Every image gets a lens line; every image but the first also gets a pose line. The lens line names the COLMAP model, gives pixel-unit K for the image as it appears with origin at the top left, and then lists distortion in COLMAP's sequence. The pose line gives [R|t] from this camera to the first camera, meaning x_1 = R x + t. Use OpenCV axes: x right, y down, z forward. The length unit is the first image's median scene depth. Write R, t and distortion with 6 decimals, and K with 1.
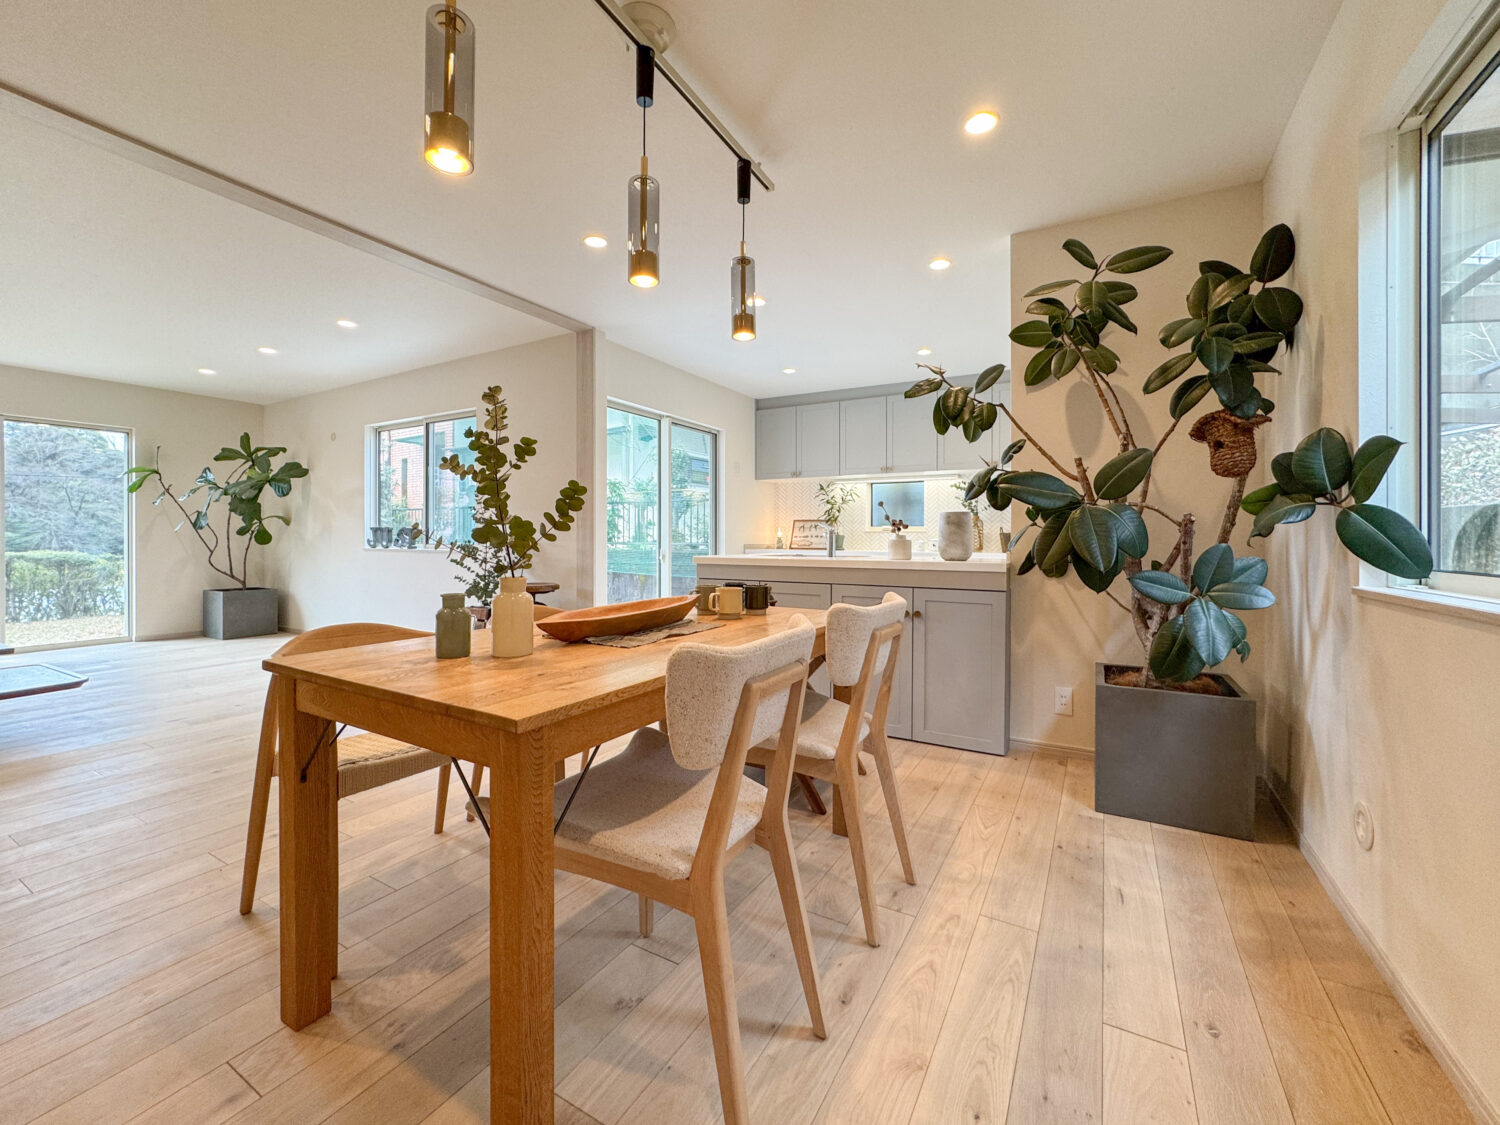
lens RADIAL K [[607.7, 0, 750.0], [0, 607.7, 562.5], [0, 0, 1]] dist [-0.022017, 0.006827]
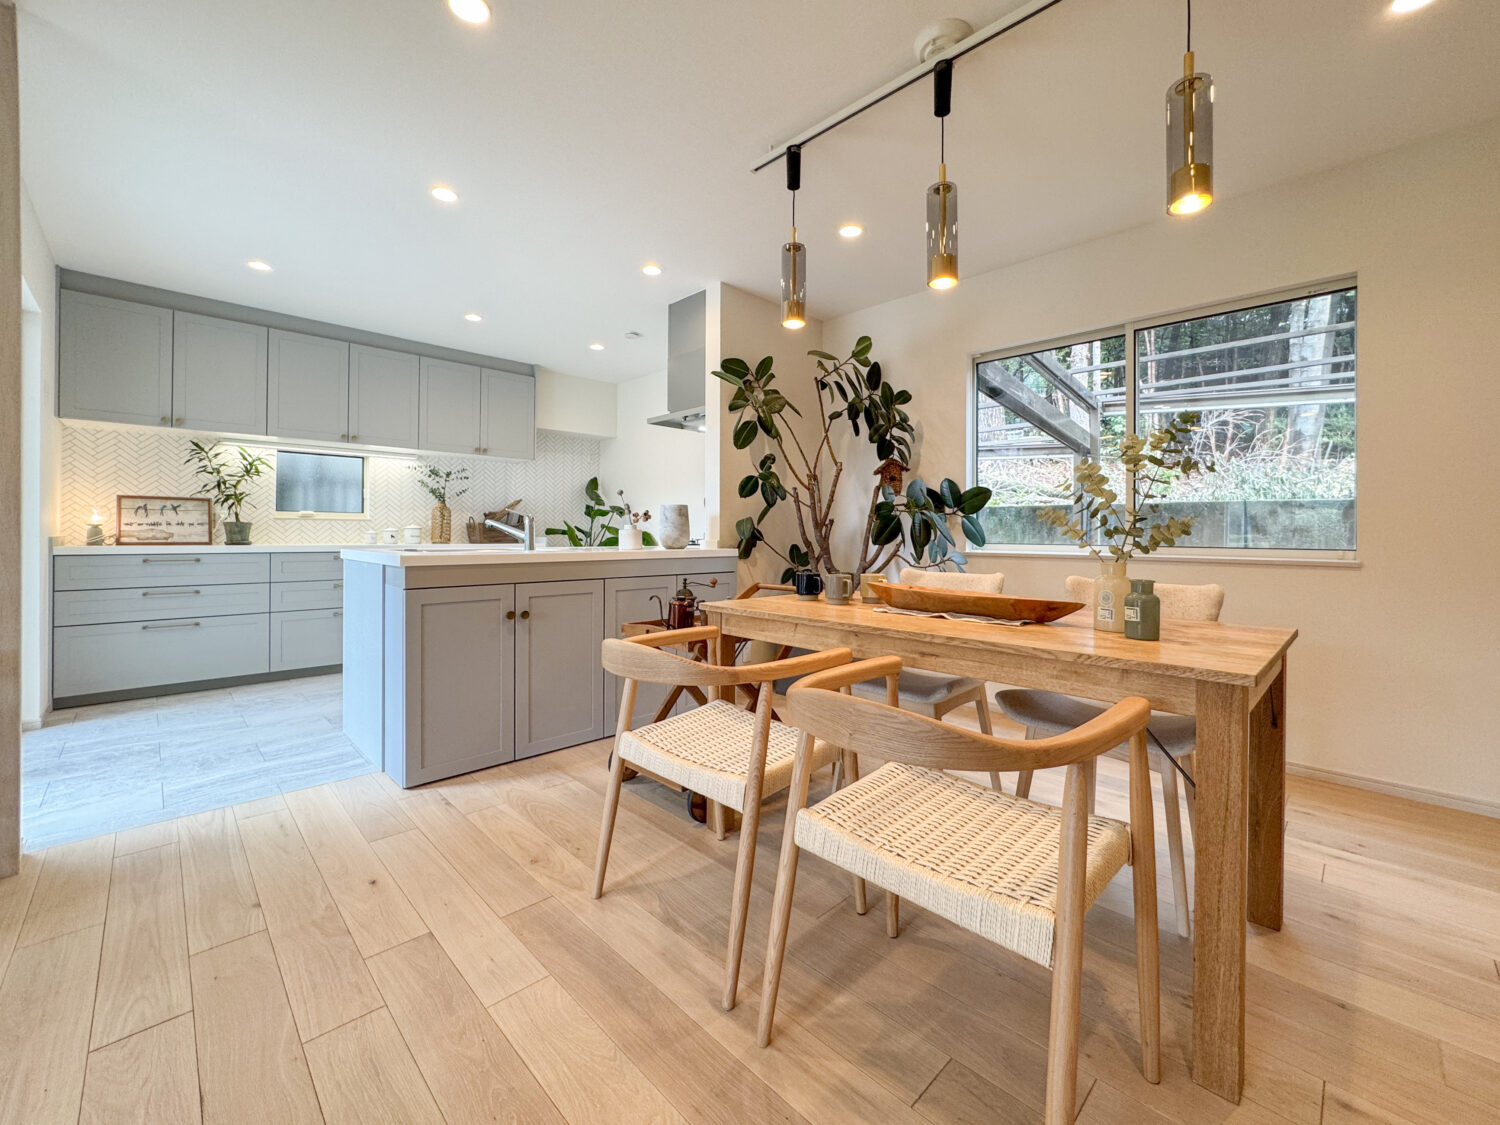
lens RADIAL K [[623.3, 0, 758.0], [0, 623.3, 536.4], [0, 0, 1]] dist [-0.040552, 0.017631]
pose [[0.256508, -0.002641, 0.966538, -0.383585], [0.034736, 0.999375, -0.006488, -0.006545], [-0.965918, 0.035238, 0.256440, 0.303647]]
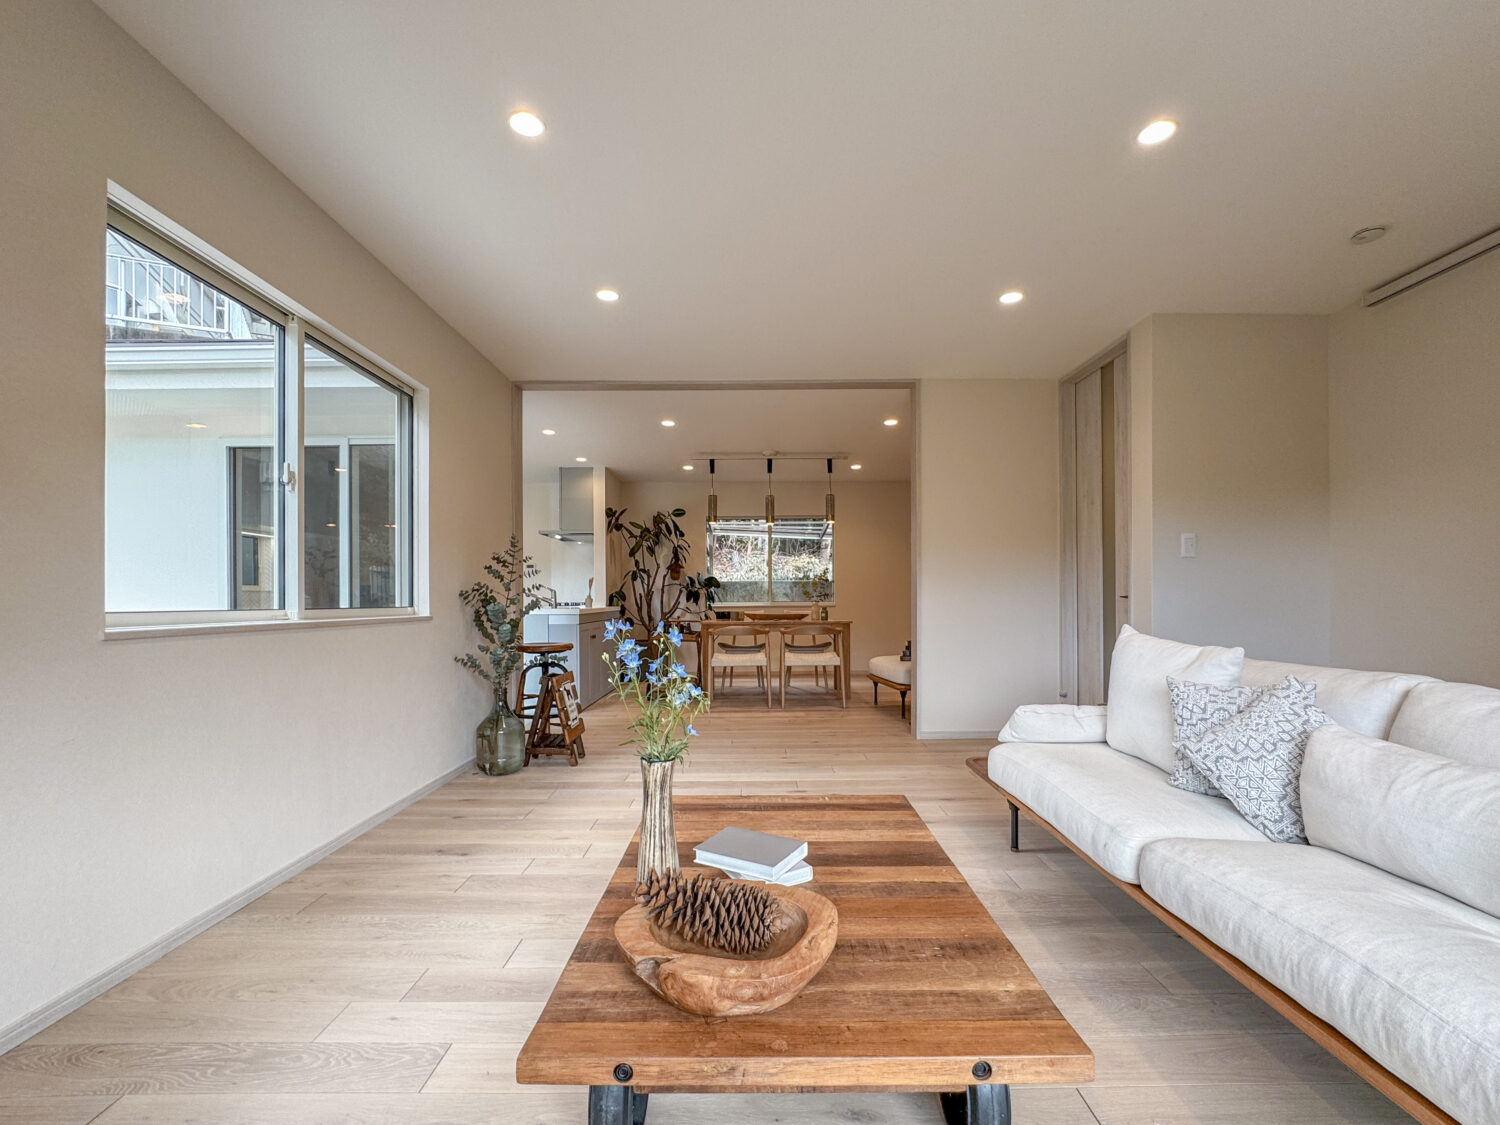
lens RADIAL K [[643.5, 0, 756.0], [0, 643.5, 599.4], [0, 0, 1]] dist [-0.026403, 0.008885]
pose [[-0.500489, 0.002067, 0.865740, -1.038310], [0.043806, 0.998777, 0.022939, -0.030313], [-0.864634, 0.049405, -0.499967, 0.900739]]
